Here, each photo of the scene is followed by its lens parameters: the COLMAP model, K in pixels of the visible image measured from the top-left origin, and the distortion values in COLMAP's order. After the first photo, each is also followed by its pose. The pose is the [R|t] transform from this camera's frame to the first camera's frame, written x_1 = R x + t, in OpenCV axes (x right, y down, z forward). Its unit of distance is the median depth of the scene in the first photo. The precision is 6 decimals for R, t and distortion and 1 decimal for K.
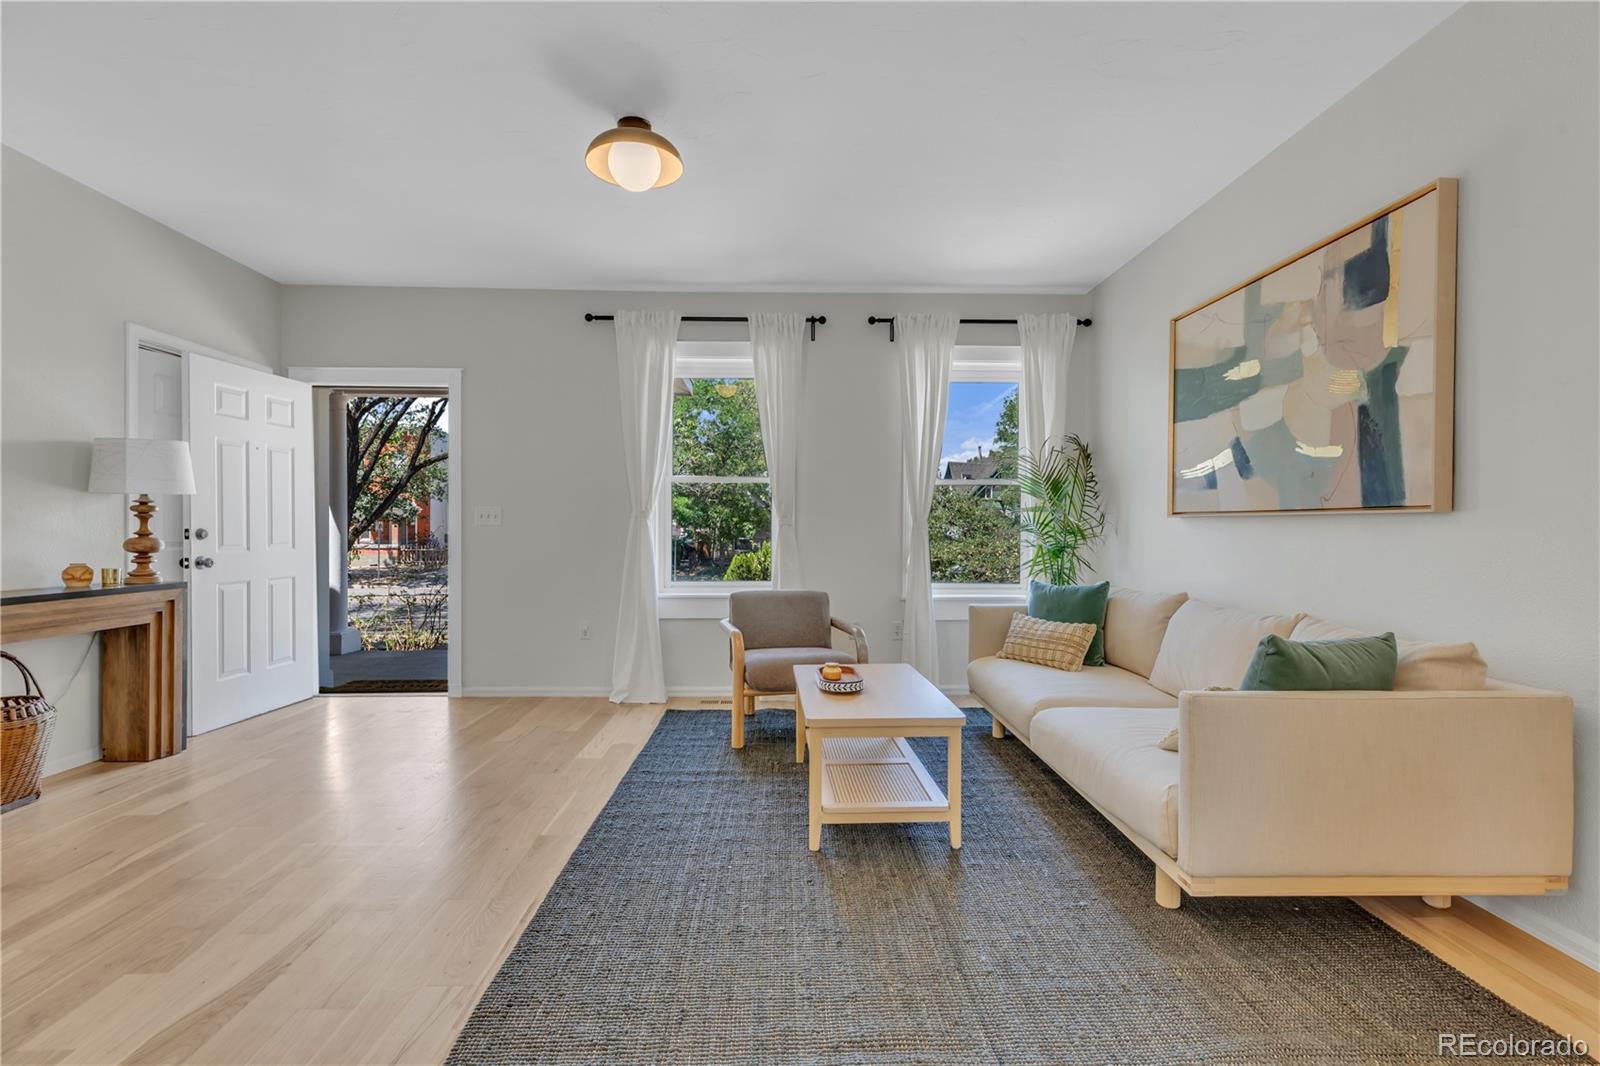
lens RADIAL K [[740.1, 0, 797.8], [0, 740.1, 523.9], [0, 0, 1]] dist [-0.003569, -0.000463]
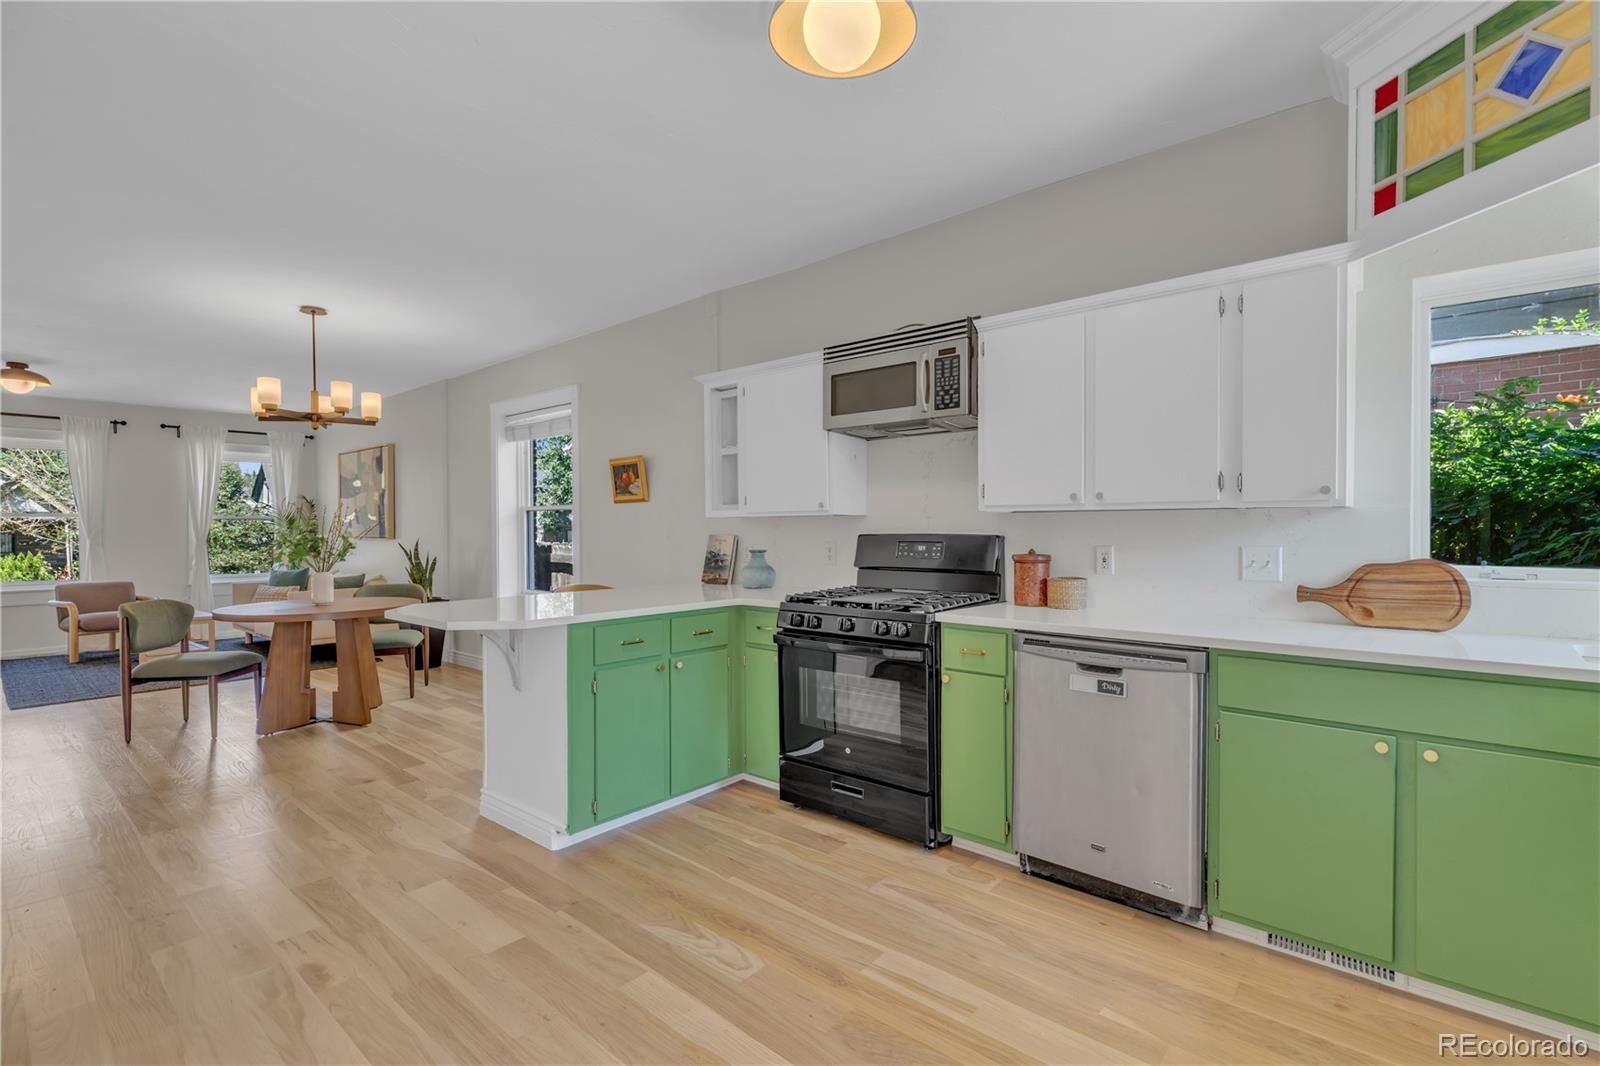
lens RADIAL K [[710.7, 0, 827.7], [0, 710.7, 529.3], [0, 0, 1]] dist [0.000165, 0.000104]
pose [[0.650988, -0.006546, 0.759060, -0.256221], [0.003019, 0.999977, 0.006034, -0.058065], [-0.759082, -0.001636, 0.650992, -2.140399]]
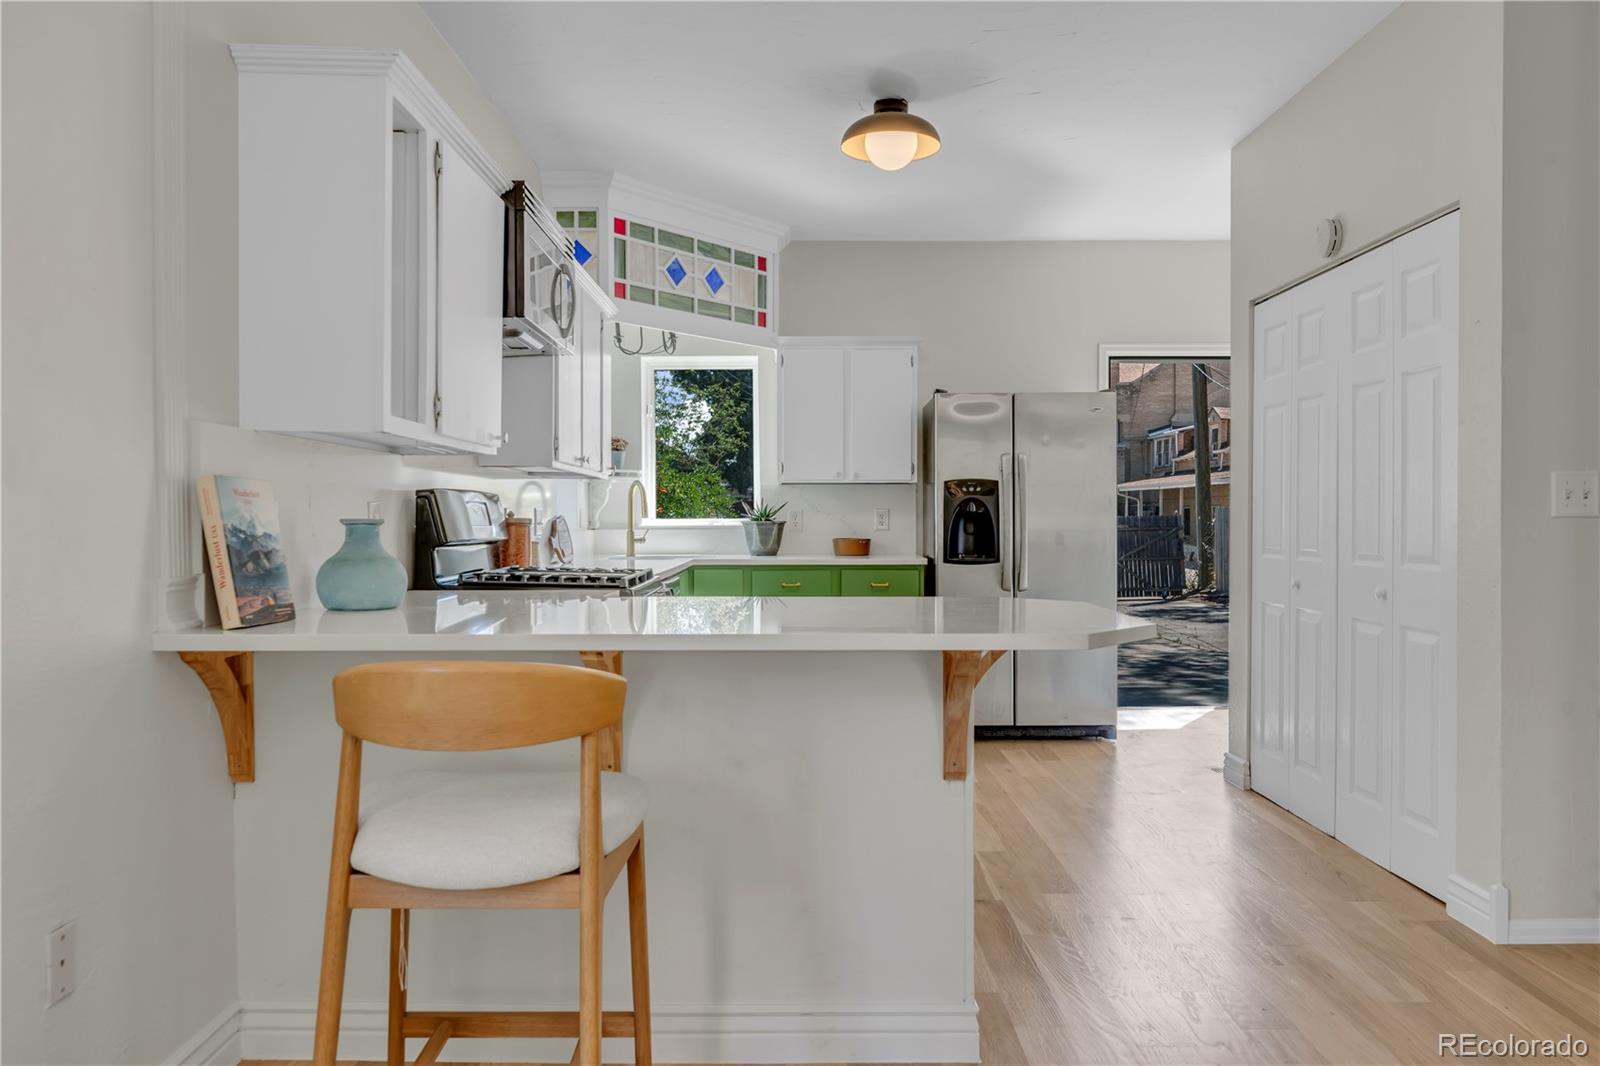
lens RADIAL K [[1169.7, 0, 800.0], [0, 1169.7, 533.0], [0, 0, 1]] dist [-0.003220, -0.001191]
pose [[-0.999755, 0.003079, 0.021931, 0.314370], [0.003254, 0.999963, 0.007958, -0.005952], [-0.021906, 0.008027, -0.999728, -0.233132]]
